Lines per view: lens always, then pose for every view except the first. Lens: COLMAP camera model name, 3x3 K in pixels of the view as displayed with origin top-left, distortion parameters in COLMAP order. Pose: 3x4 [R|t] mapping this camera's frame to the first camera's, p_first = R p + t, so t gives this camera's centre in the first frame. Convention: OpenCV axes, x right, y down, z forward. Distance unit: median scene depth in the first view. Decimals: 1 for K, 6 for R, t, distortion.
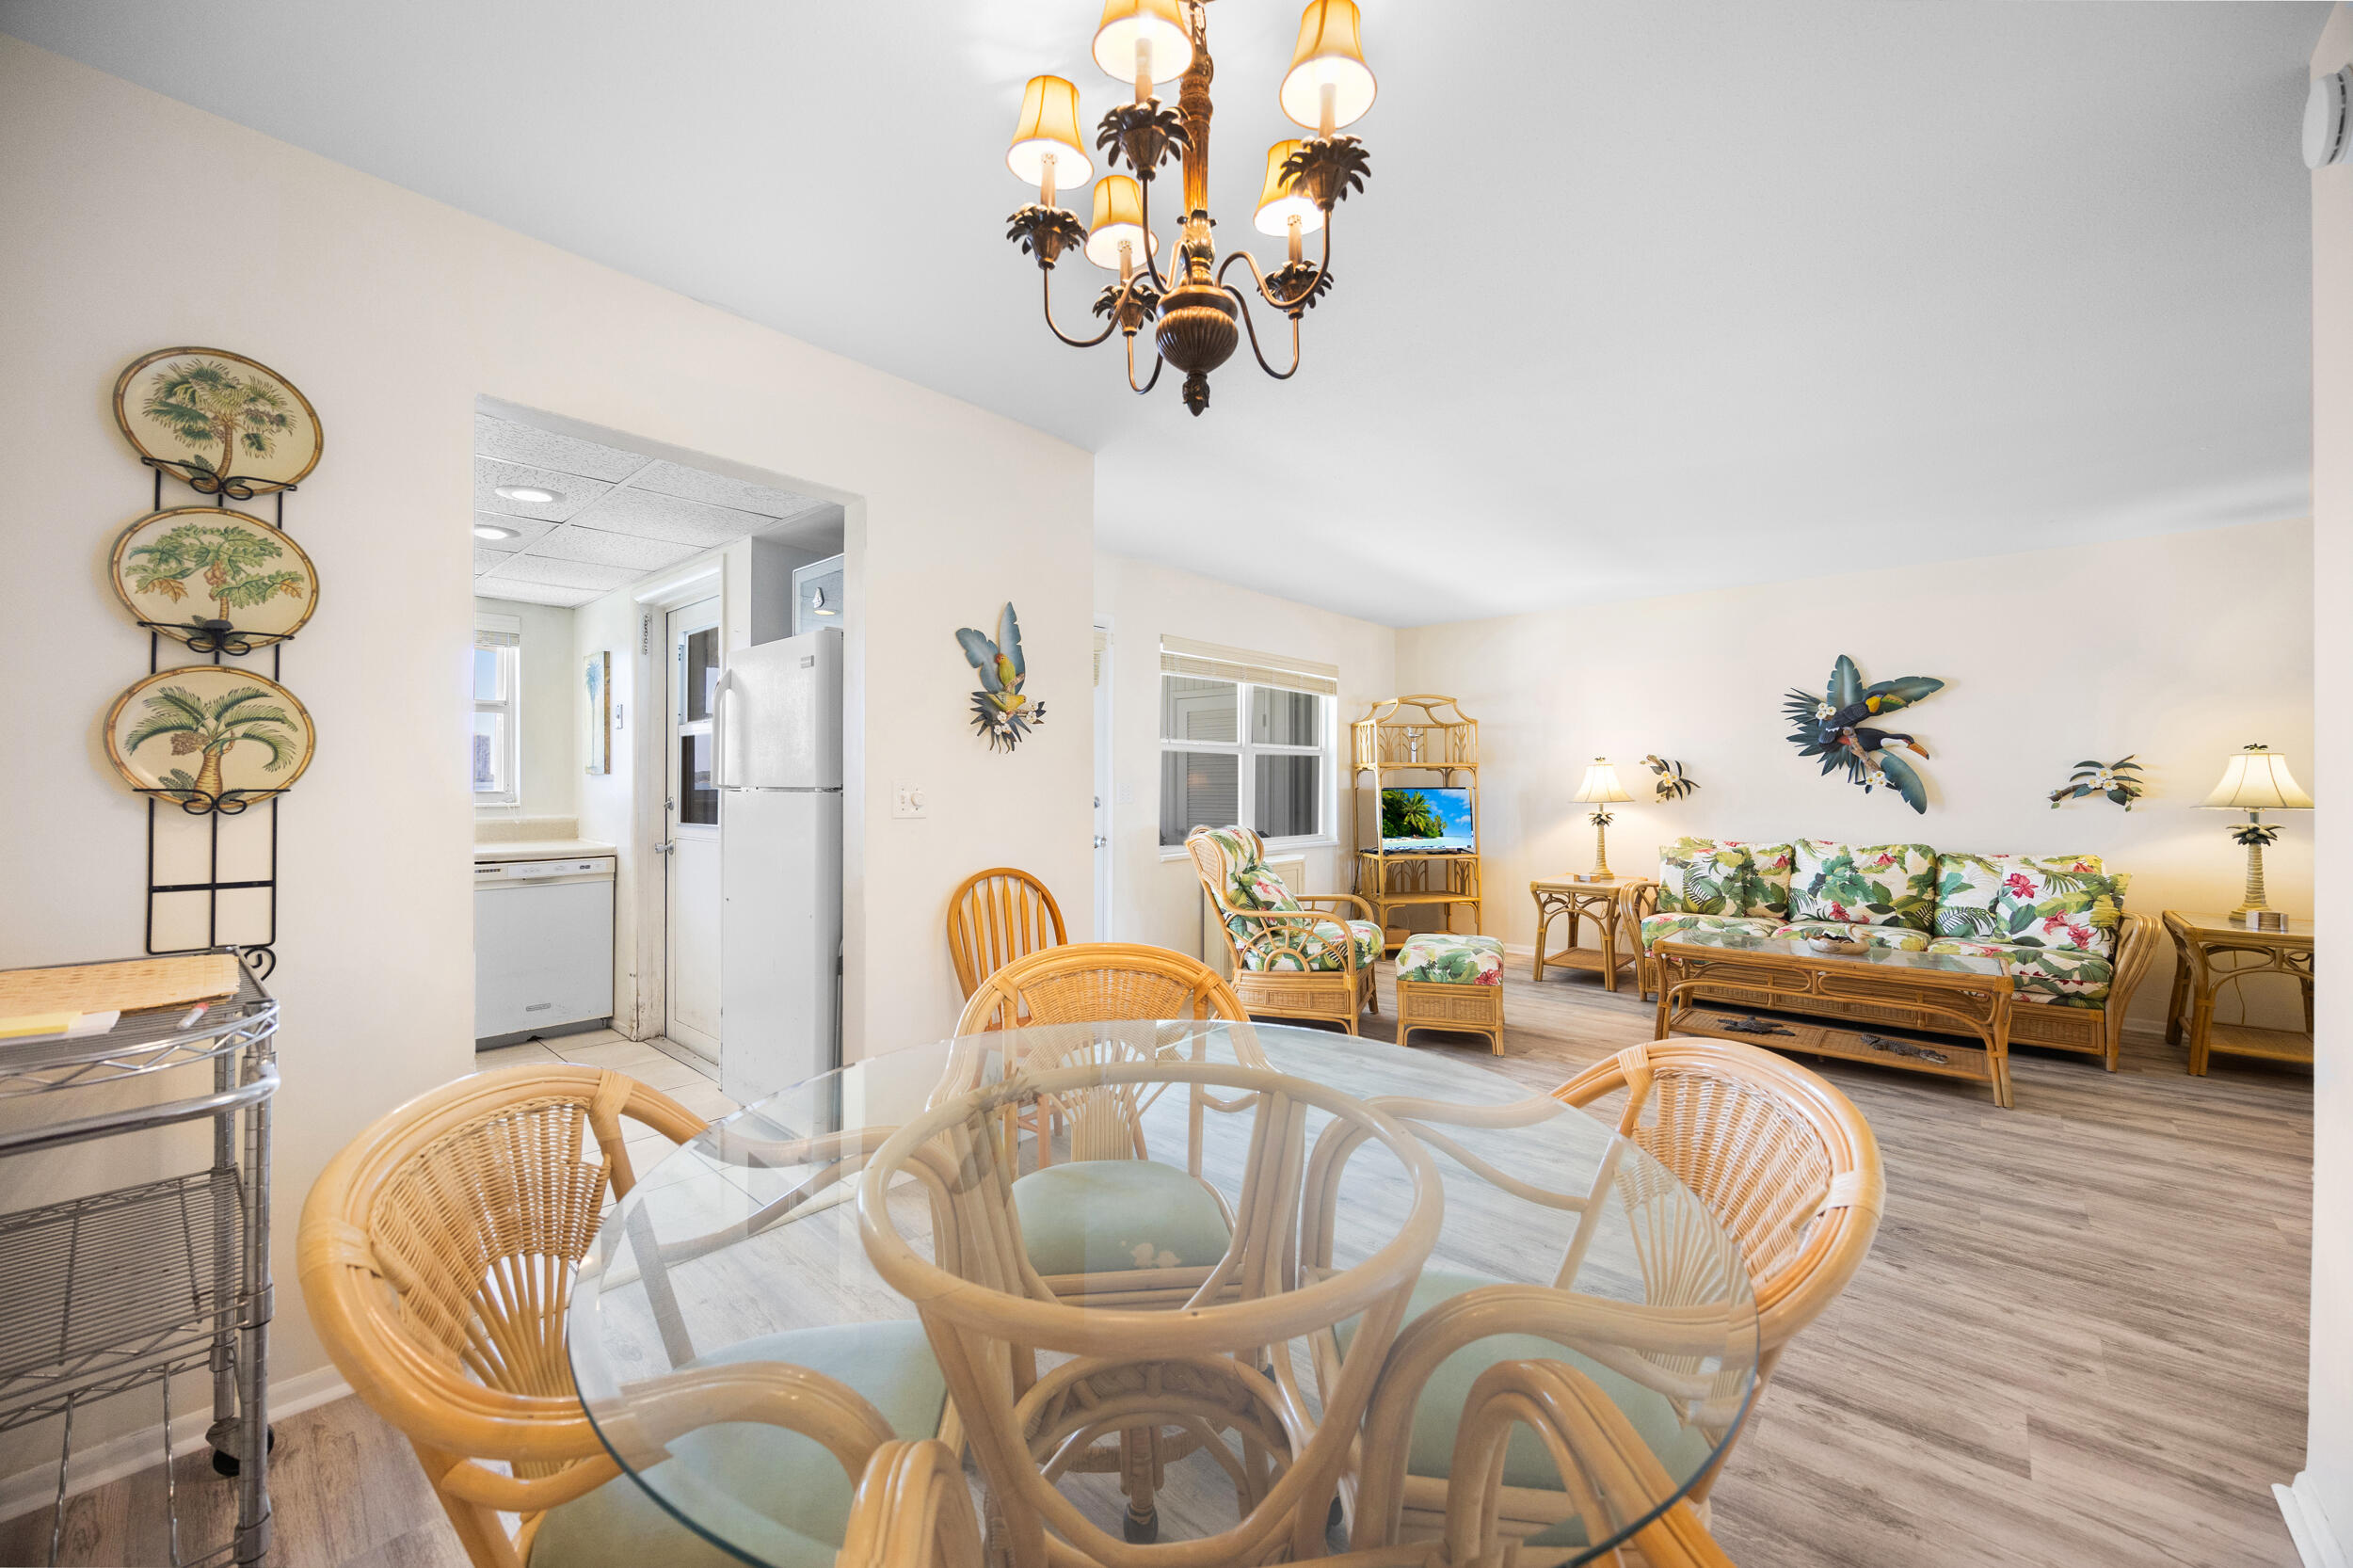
lens RADIAL K [[910.5, 0, 1164.2], [0, 910.5, 784.2], [0, 0, 1]] dist [-0.001681, 0.000199]
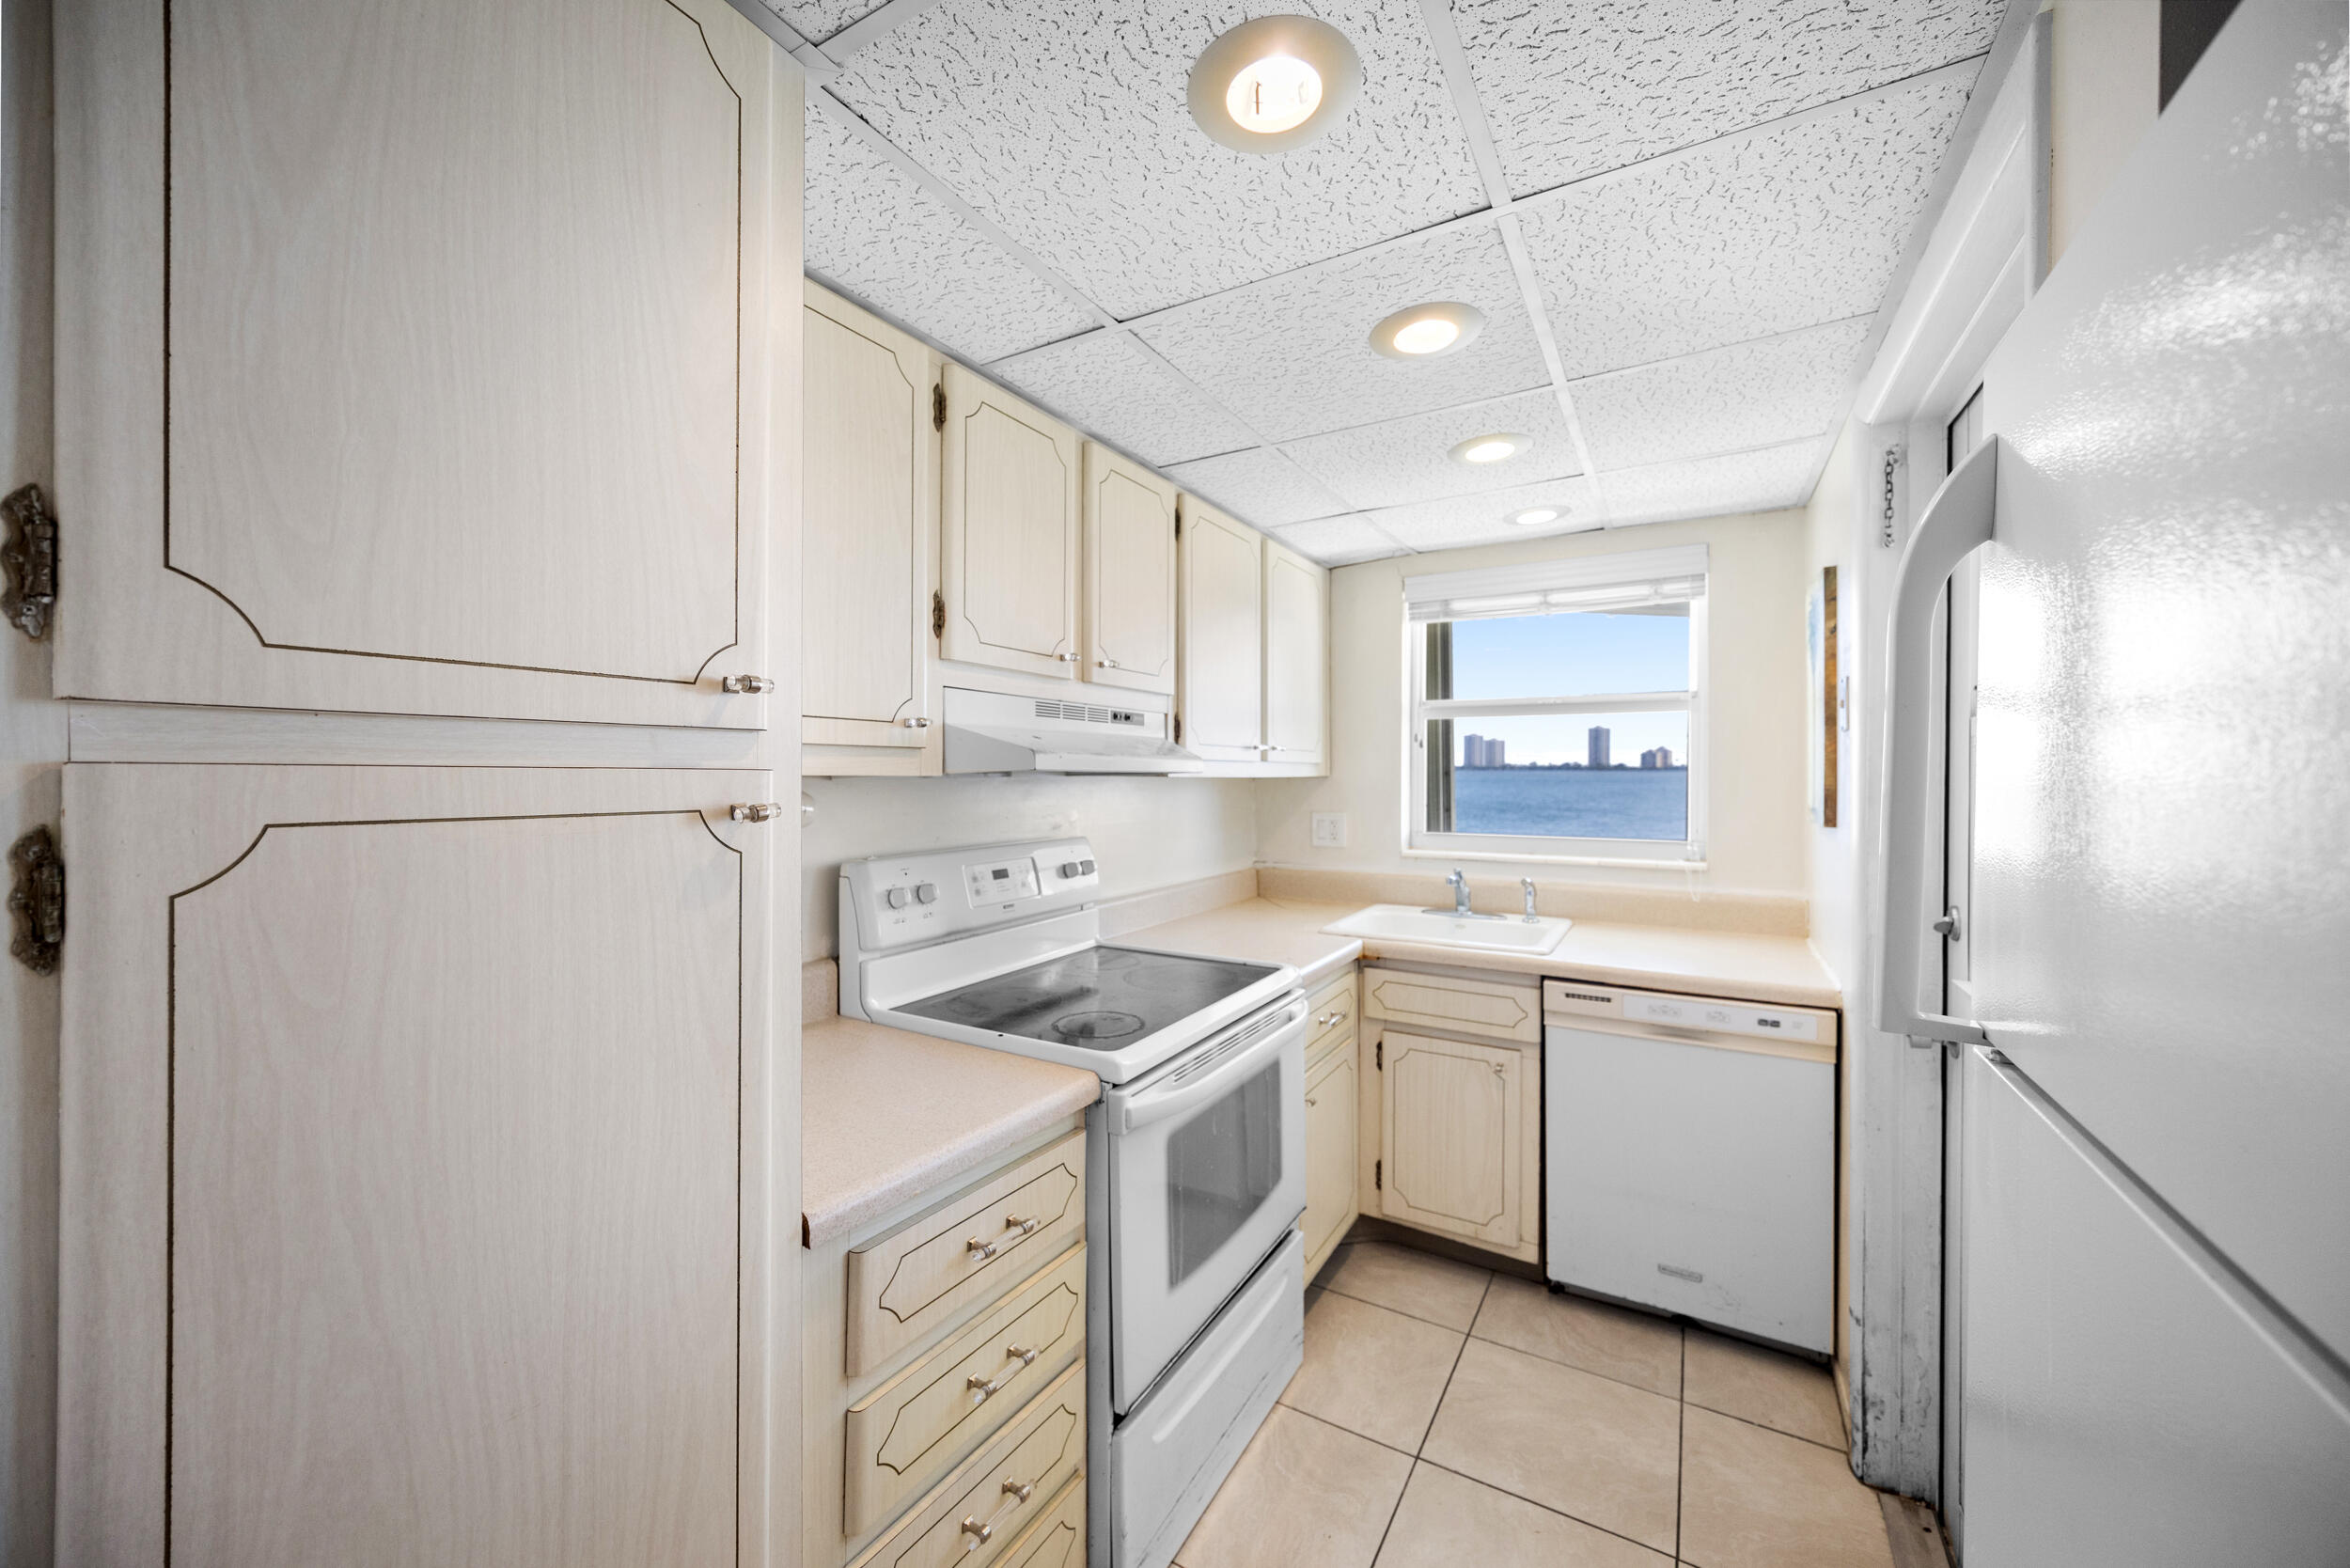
lens RADIAL K [[909.4, 0, 1179.5], [0, 909.4, 774.4], [0, 0, 1]] dist [-0.001681, 0.000199]
pose [[0.200106, -0.000588, -0.979774, -0.227673], [-0.002183, 0.999997, -0.001046, -0.038676], [0.979772, 0.002348, 0.200104, 0.595335]]
